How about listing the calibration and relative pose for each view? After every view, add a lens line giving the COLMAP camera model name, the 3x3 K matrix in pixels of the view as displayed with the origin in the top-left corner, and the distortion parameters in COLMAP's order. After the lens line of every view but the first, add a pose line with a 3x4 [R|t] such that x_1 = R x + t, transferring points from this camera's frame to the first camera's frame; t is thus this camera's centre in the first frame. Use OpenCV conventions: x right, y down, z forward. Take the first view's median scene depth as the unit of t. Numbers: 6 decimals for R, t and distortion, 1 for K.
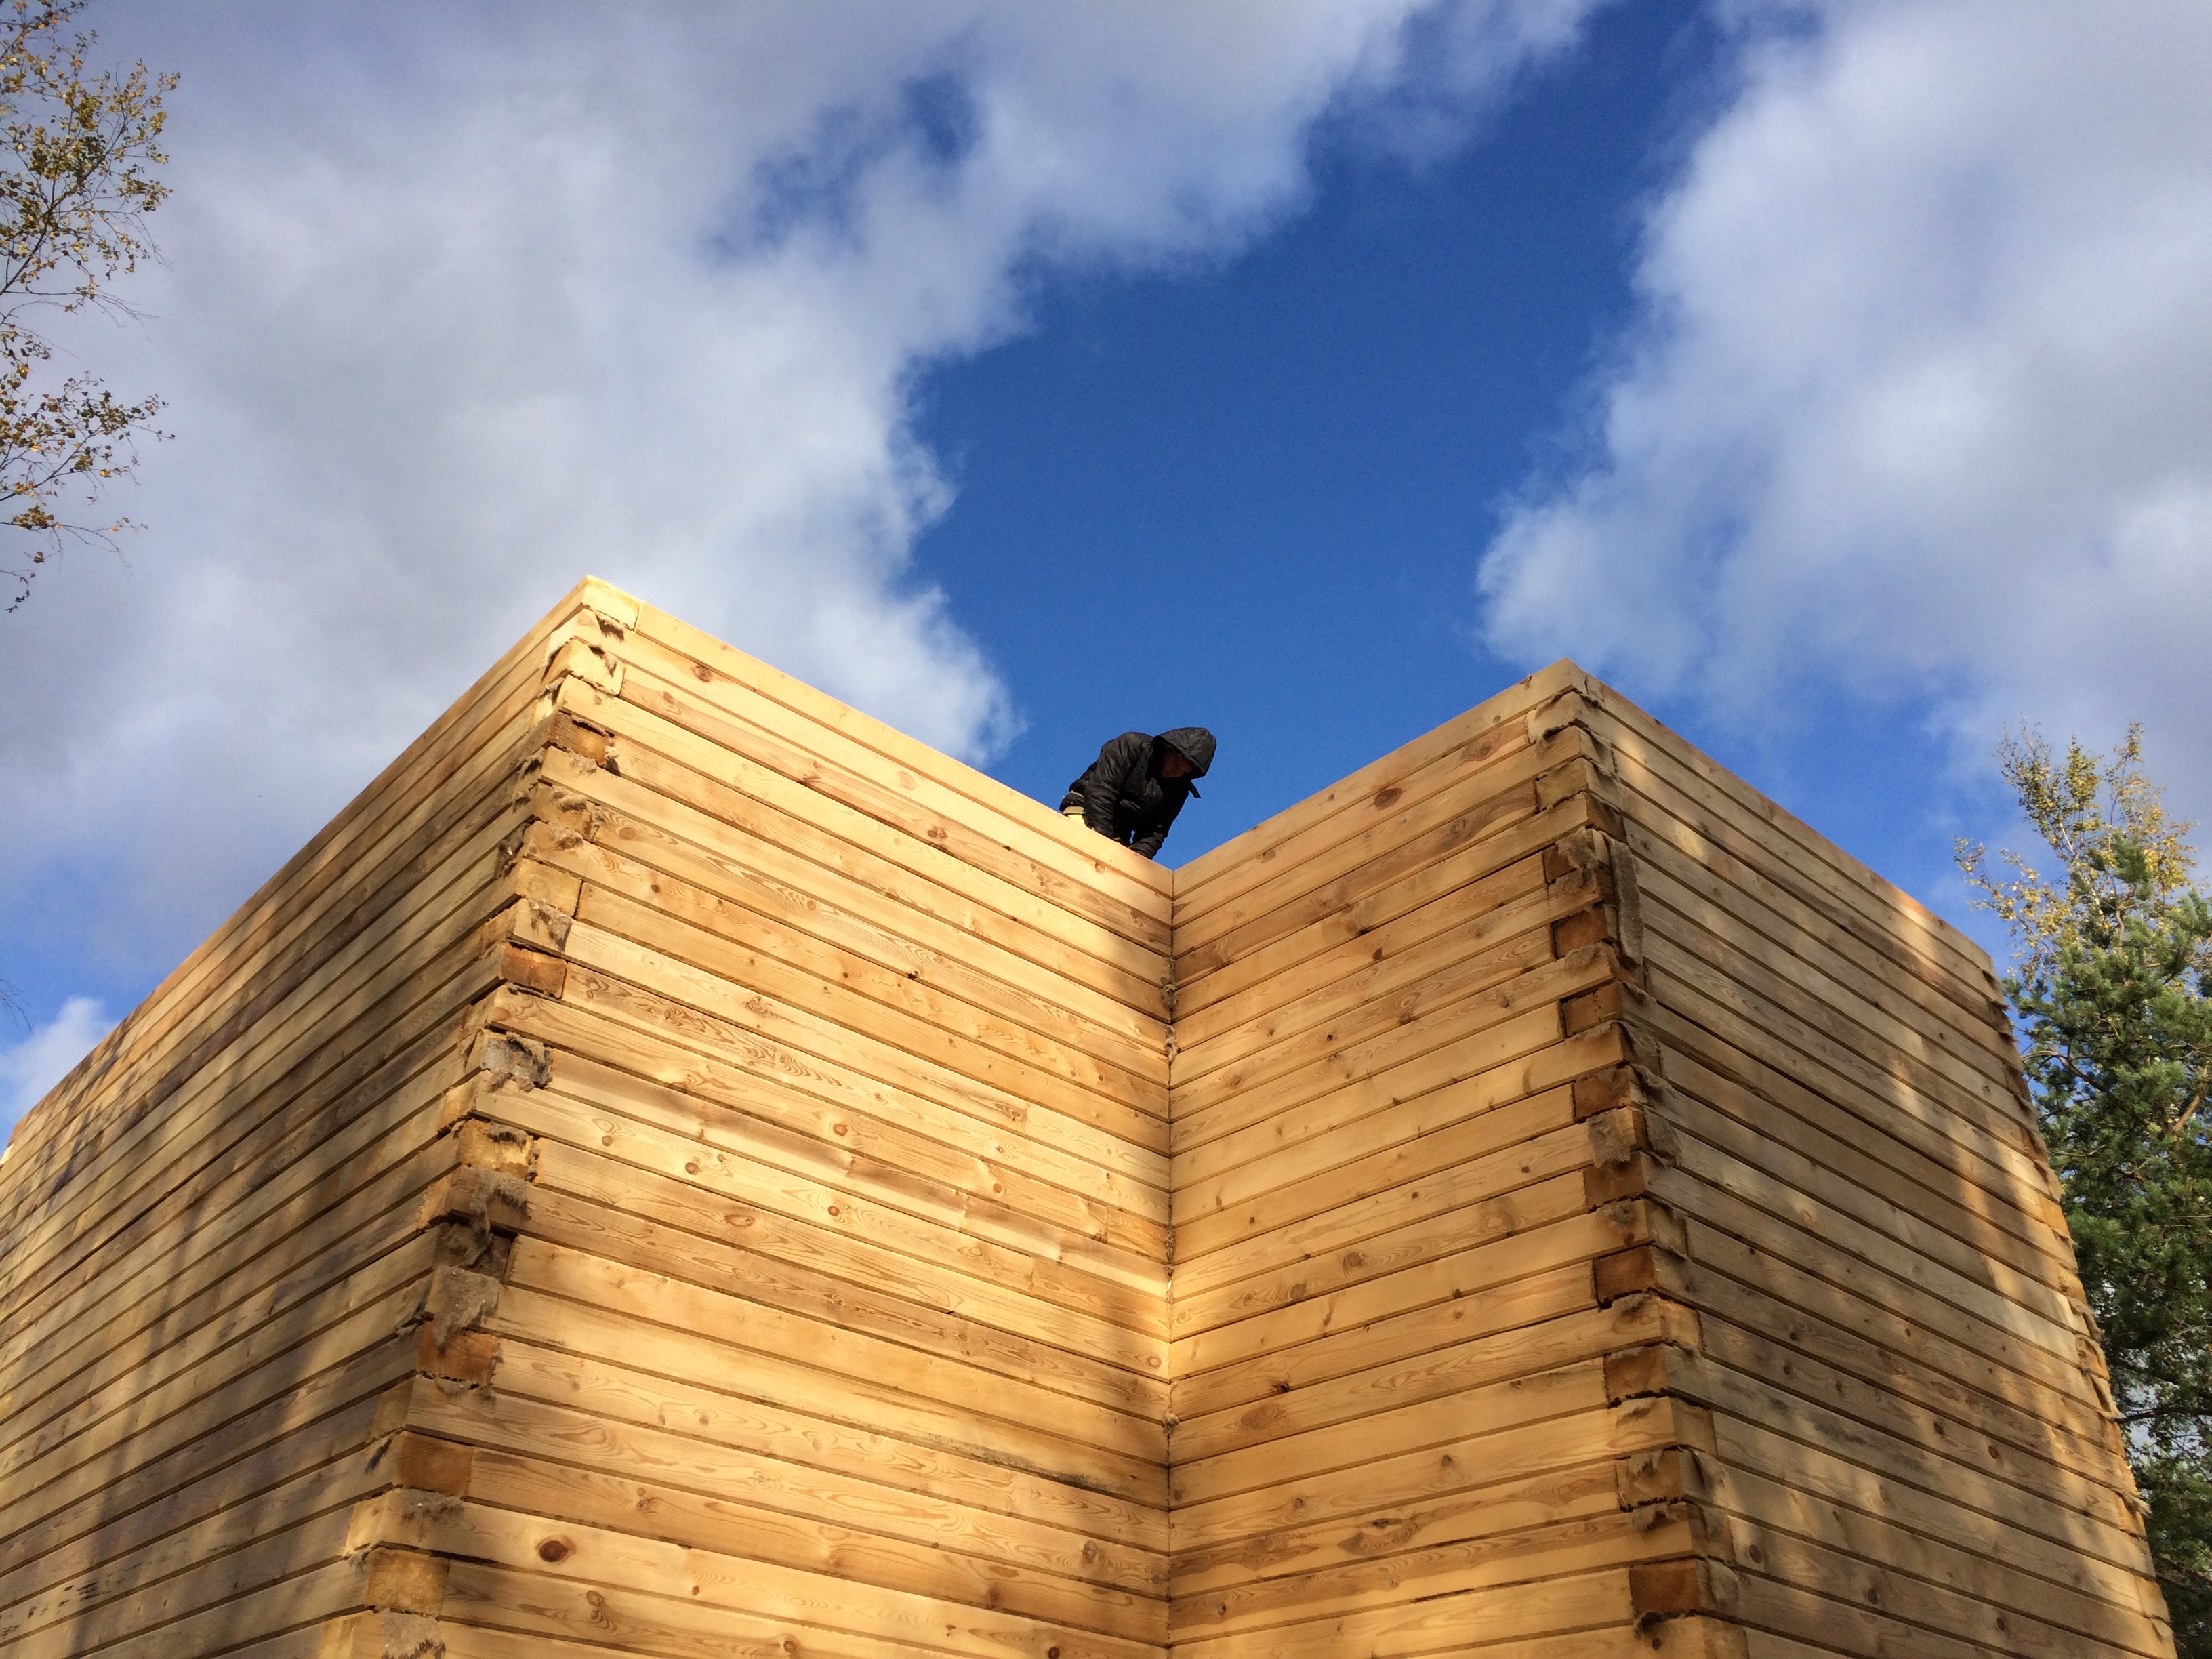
lens RADIAL K [[1882.8, 0, 1108.7], [0, 1882.8, 787.0], [0, 0, 1]] dist [0.006236, 0.004329]
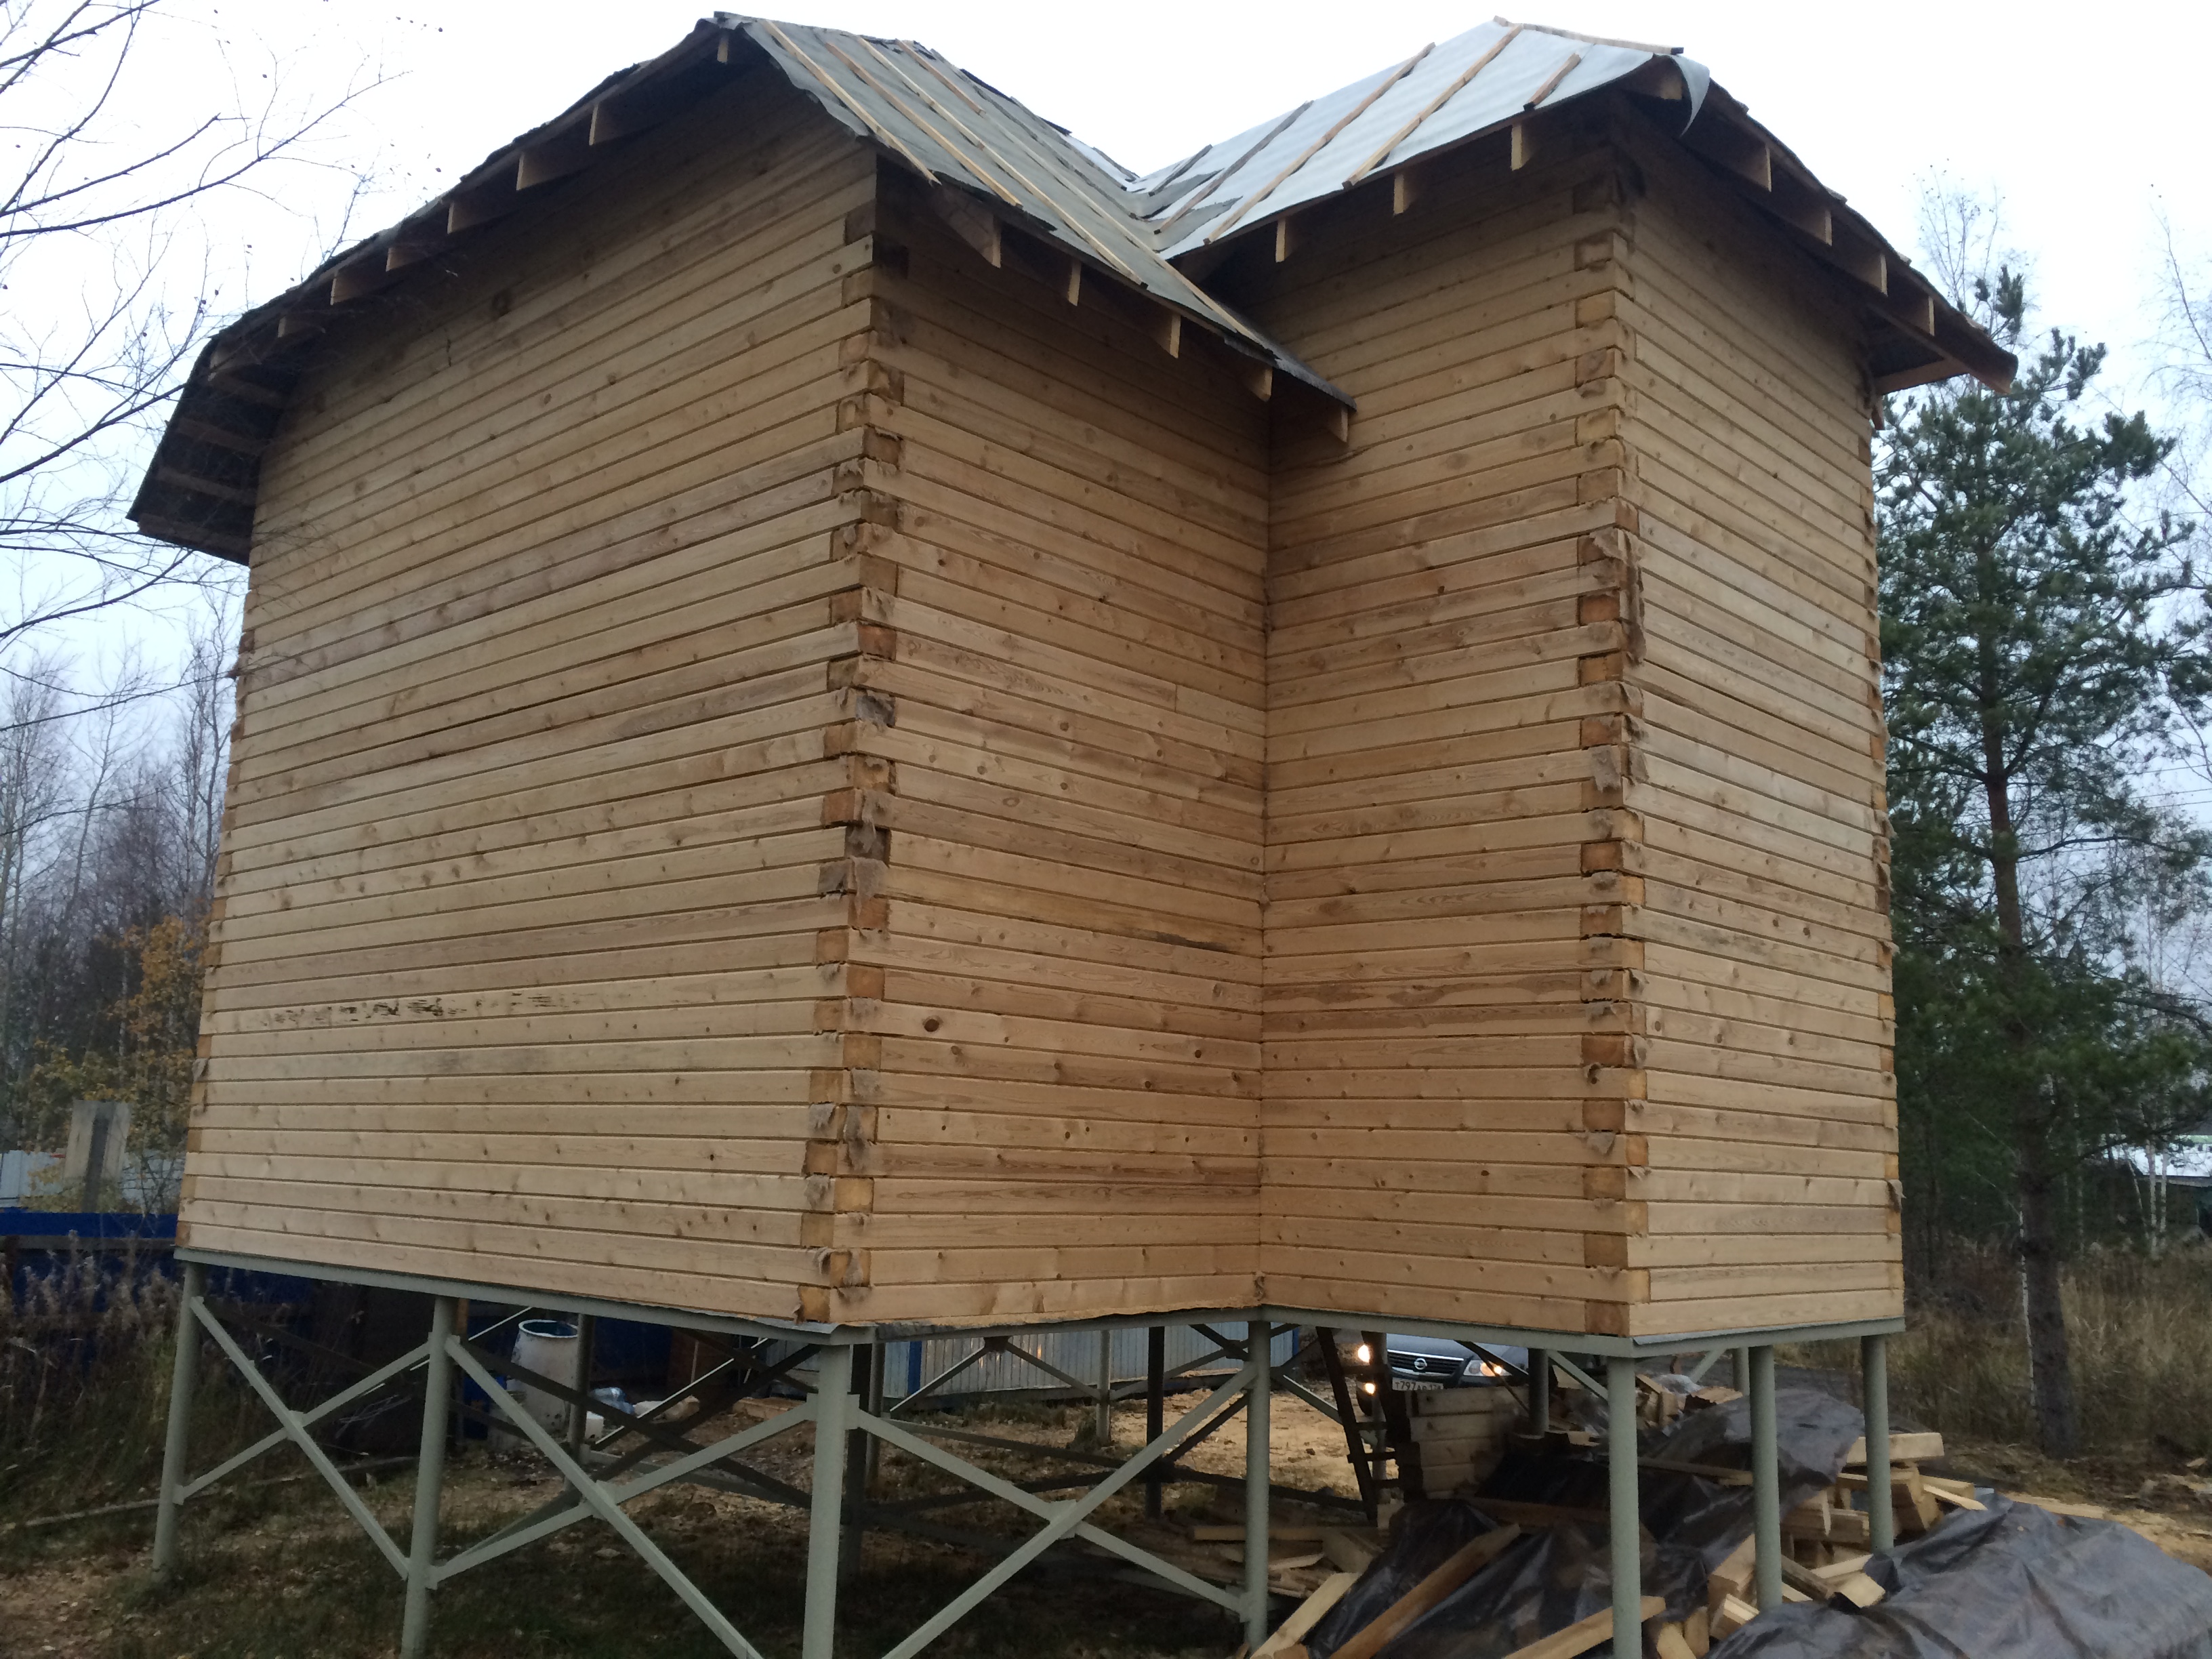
lens RADIAL K [[1900.5, 0, 1106.0], [0, 1900.5, 829.5], [0, 0, 1]] dist [0.004106, 0.001142]
pose [[0.996142, 0.019169, 0.085632, -0.238454], [-0.053191, 0.908037, 0.415500, -0.349984], [-0.069793, -0.418452, 0.905553, -0.330347]]
